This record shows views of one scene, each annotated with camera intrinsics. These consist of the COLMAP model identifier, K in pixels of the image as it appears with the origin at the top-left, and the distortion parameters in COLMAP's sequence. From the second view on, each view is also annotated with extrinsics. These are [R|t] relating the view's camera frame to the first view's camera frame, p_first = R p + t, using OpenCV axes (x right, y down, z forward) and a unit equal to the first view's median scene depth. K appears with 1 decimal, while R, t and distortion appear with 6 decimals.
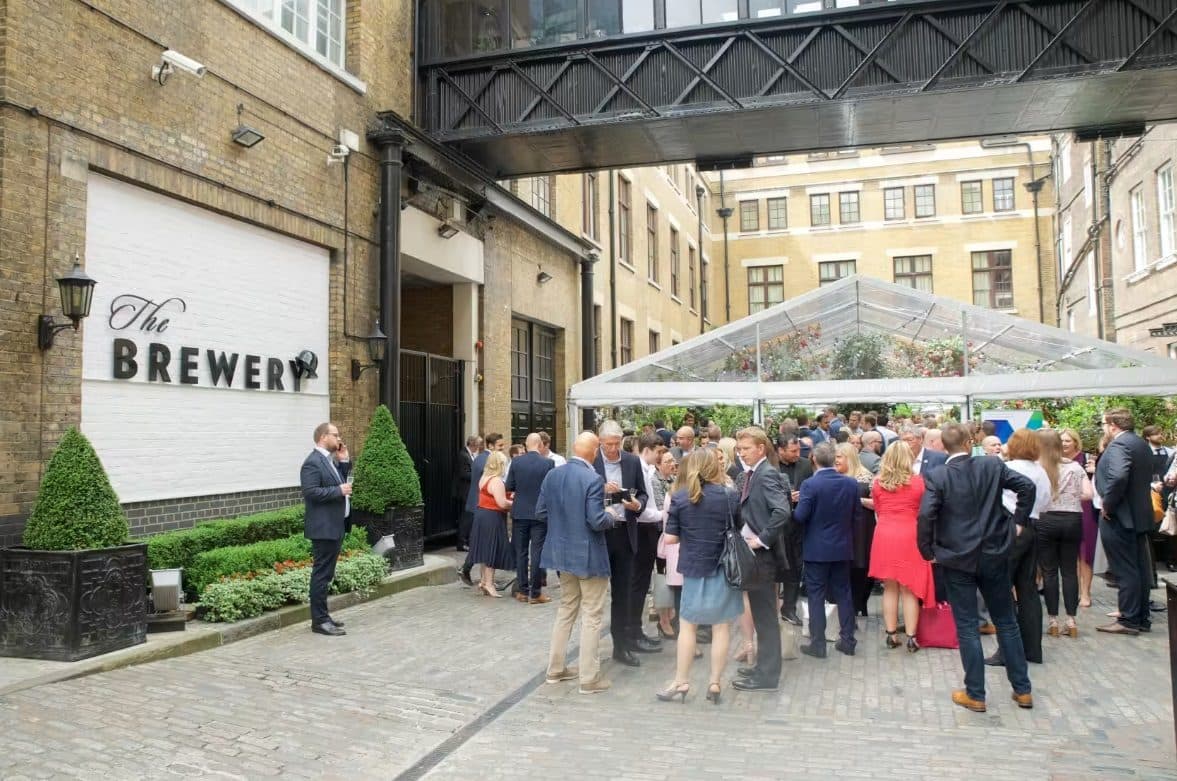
lens RADIAL K [[929.9, 0, 588.5], [0, 929.9, 390.5], [0, 0, 1]] dist [-0.129834, 0.158266]
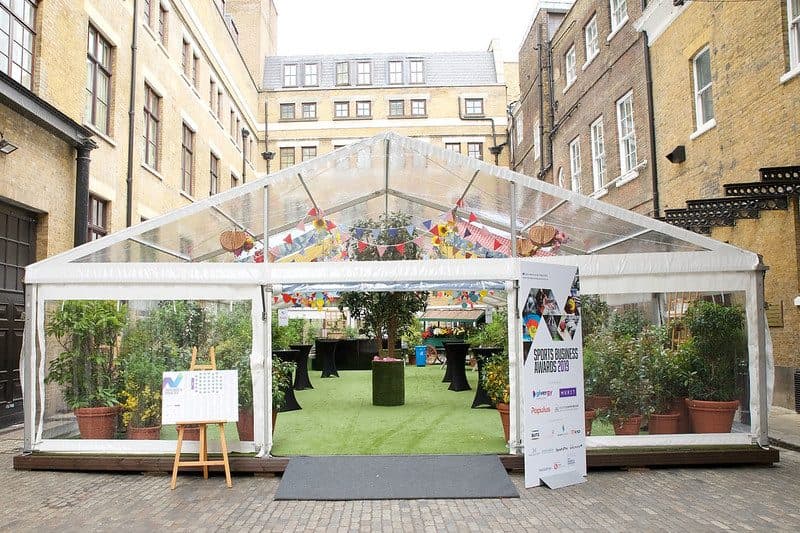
lens RADIAL K [[618.2, 0, 400.0], [0, 618.2, 266.5], [0, 0, 1]] dist [-0.043913, 0.001131]
pose [[0.948023, 0.031663, 0.316623, 0.192129], [-0.012119, 0.997908, -0.063506, 0.034397], [-0.317971, 0.056368, 0.946423, 0.519510]]
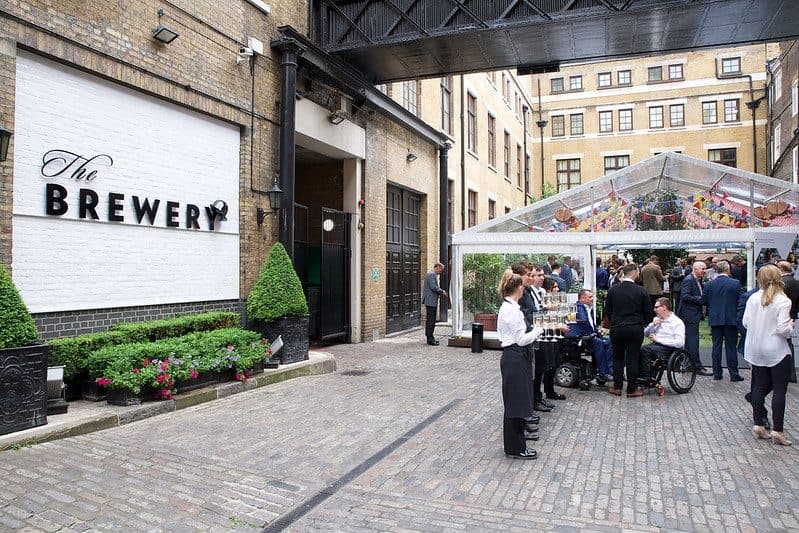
lens RADIAL K [[574.7, 0, 412.7], [0, 574.7, 272.1], [0, 0, 1]] dist [-0.142194, 0.108267]
pose [[0.997040, 0.011645, -0.076002, 0.034973], [-0.007808, 0.998689, 0.050589, 0.015648], [0.076491, -0.049846, 0.995824, 0.167316]]
